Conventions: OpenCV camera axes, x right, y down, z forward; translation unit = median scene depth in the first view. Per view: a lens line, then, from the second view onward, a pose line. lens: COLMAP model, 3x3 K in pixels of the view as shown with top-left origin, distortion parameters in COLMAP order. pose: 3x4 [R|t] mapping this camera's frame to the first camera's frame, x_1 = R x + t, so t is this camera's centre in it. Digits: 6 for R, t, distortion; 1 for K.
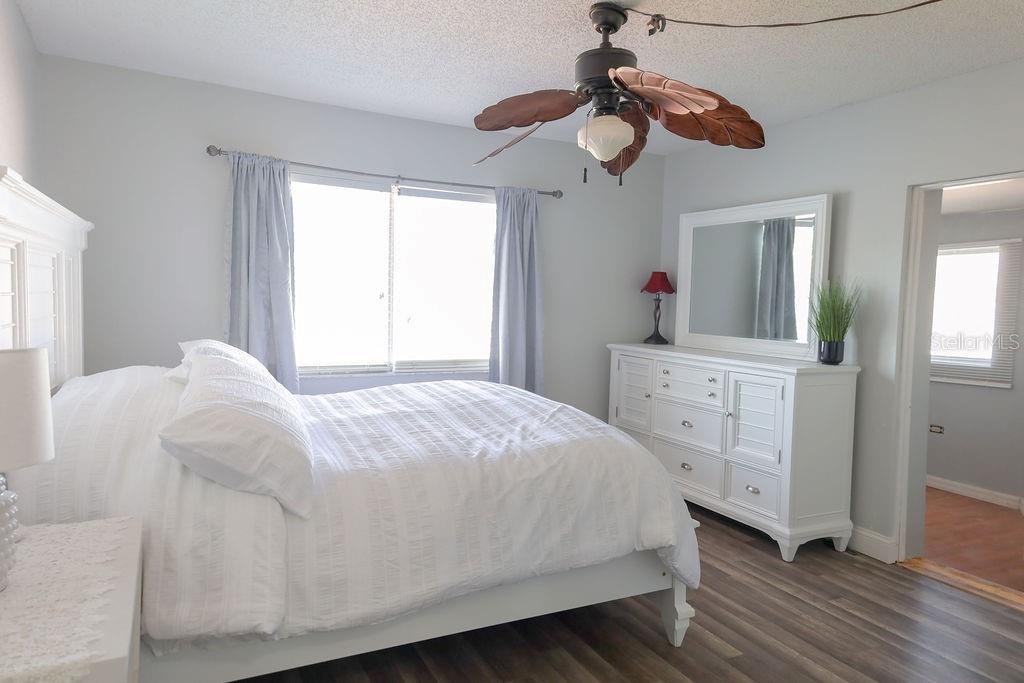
lens RADIAL K [[676.0, 0, 512.5], [0, 676.0, 336.7], [0, 0, 1]] dist [0.135050, -0.071137]
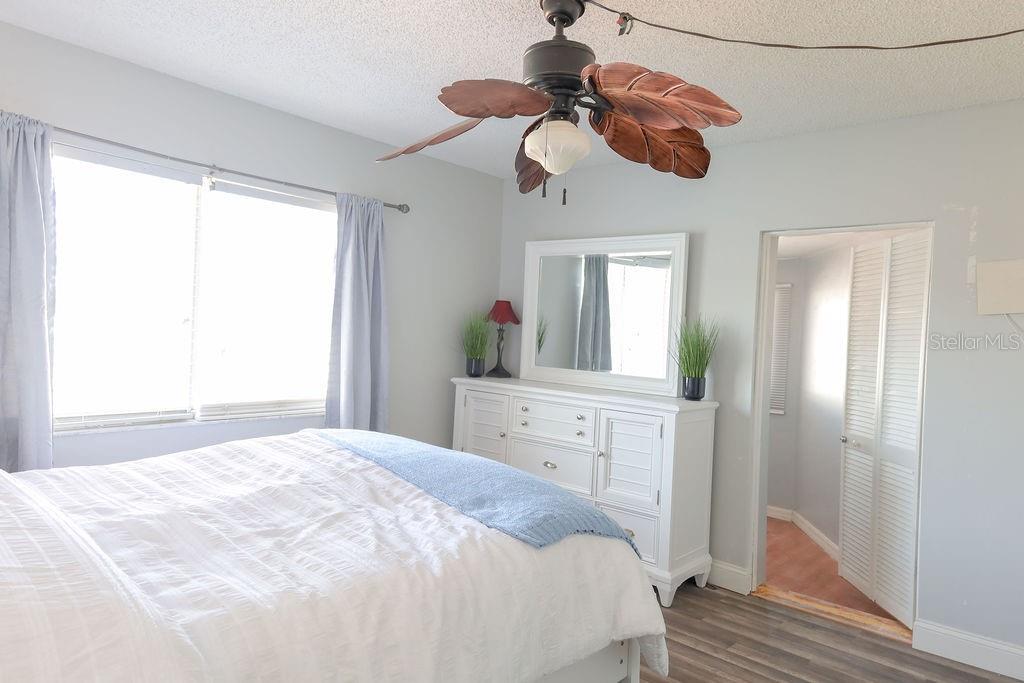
lens RADIAL K [[676.0, 0, 512.5], [0, 676.0, 336.7], [0, 0, 1]] dist [0.135050, -0.071137]
pose [[0.928150, 0.015314, 0.371891, -0.154844], [-0.003064, 0.999434, -0.033508, -0.017943], [-0.372194, 0.029961, 0.927671, 0.164487]]
